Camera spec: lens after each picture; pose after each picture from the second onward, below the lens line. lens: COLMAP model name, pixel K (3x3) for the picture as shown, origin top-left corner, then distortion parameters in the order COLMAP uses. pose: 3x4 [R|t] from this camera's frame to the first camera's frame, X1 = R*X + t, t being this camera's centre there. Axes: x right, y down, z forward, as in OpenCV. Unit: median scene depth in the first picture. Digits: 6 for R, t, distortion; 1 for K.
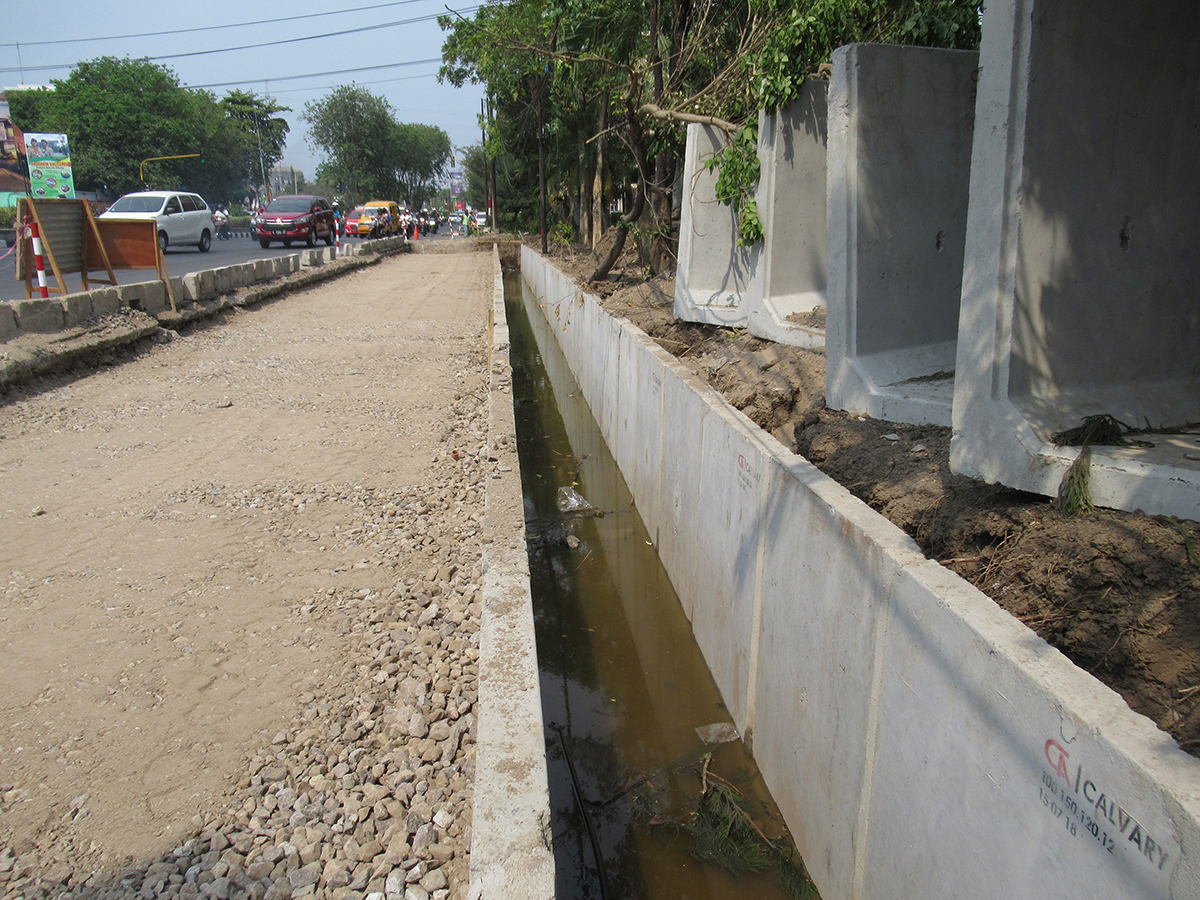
lens RADIAL K [[928.4, 0, 600.0], [0, 928.4, 450.0], [0, 0, 1]] dist [0.005171, -0.000315]
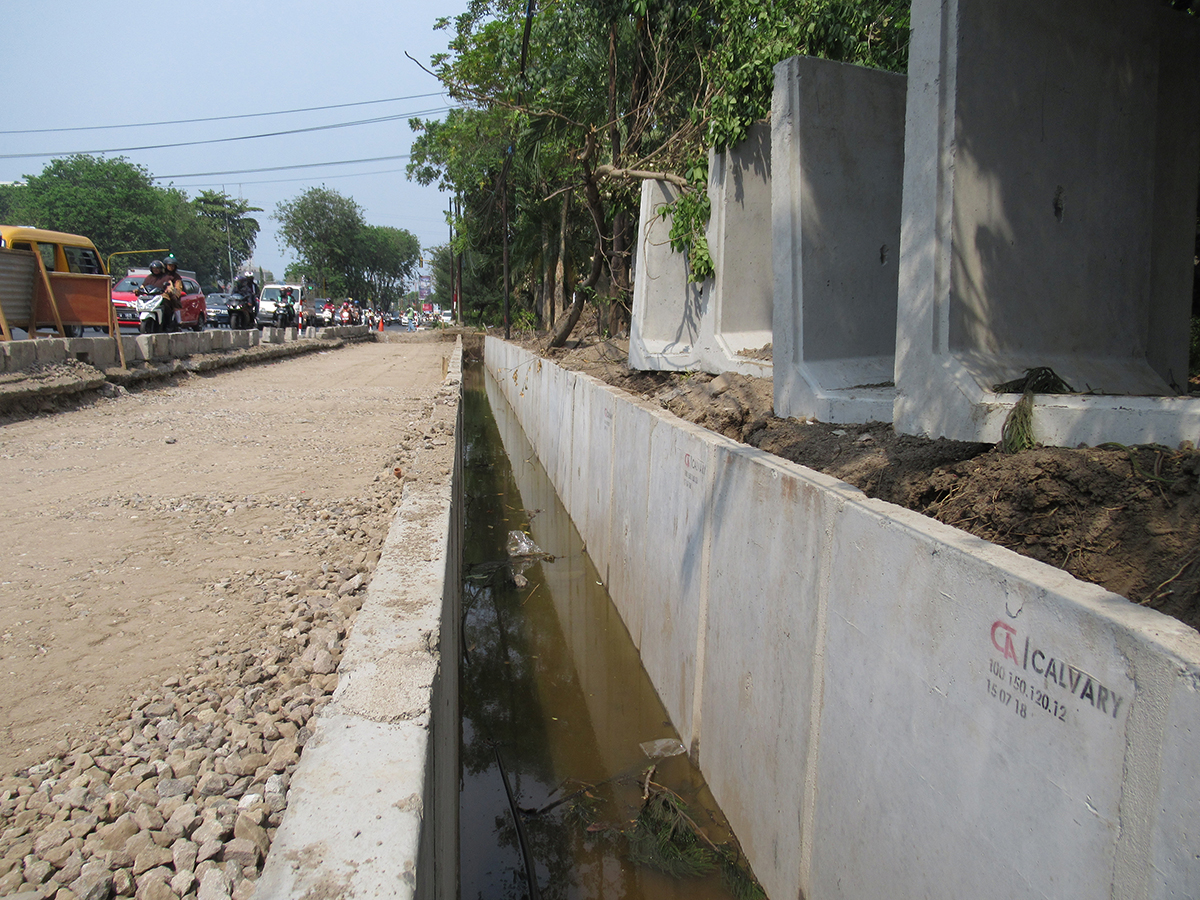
lens RADIAL K [[928.4, 0, 600.0], [0, 928.4, 450.0], [0, 0, 1]] dist [0.005171, -0.000315]
pose [[0.999145, 0.013102, 0.039206, 0.014109], [-0.008775, 0.994049, -0.108577, 0.069570], [-0.040395, 0.108140, 0.993315, 0.020956]]
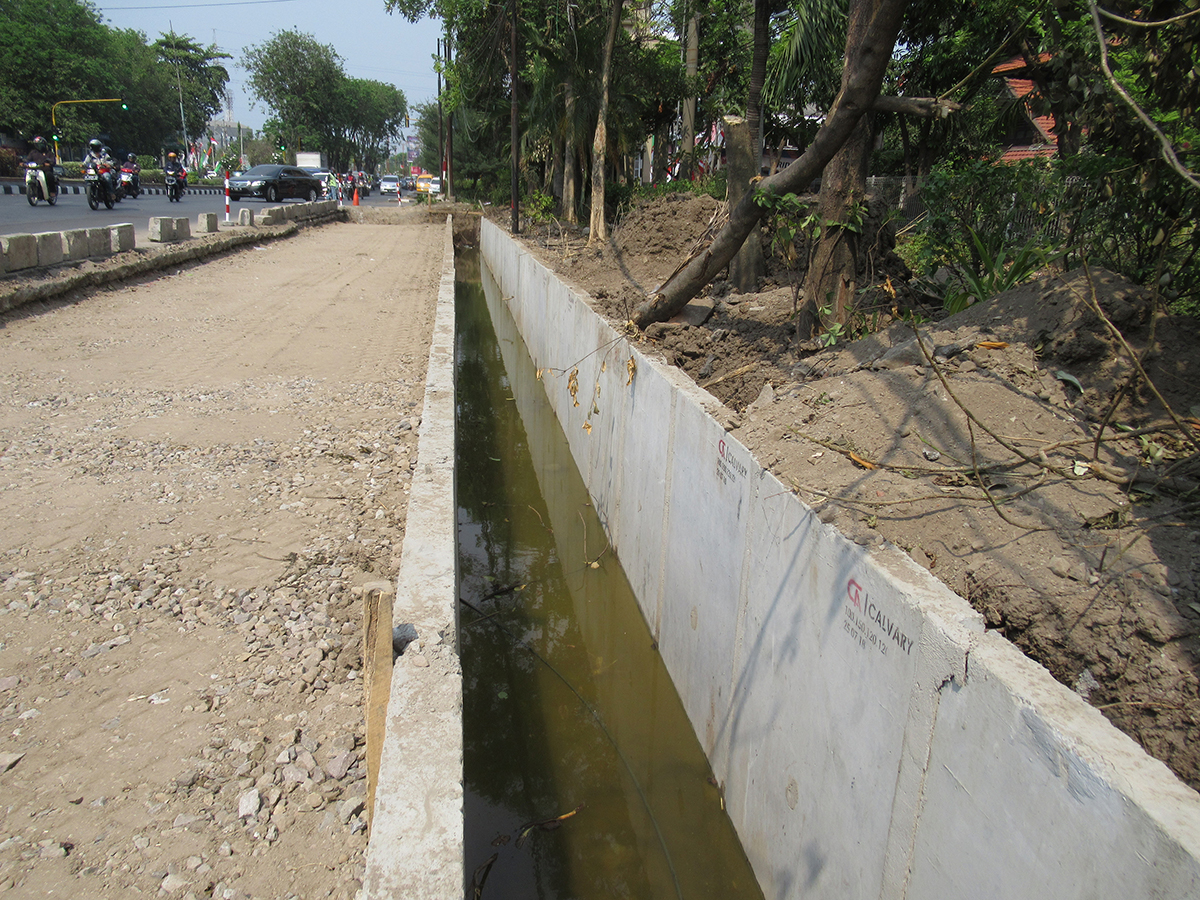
lens RADIAL K [[945.3, 0, 600.0], [0, 945.3, 450.0], [0, 0, 1]] dist [-0.002957, 0.004605]
pose [[0.998337, 0.029194, 0.049715, -0.102156], [-0.030322, 0.999296, 0.022089, -0.240903], [-0.049036, -0.023560, 0.998519, 1.009910]]
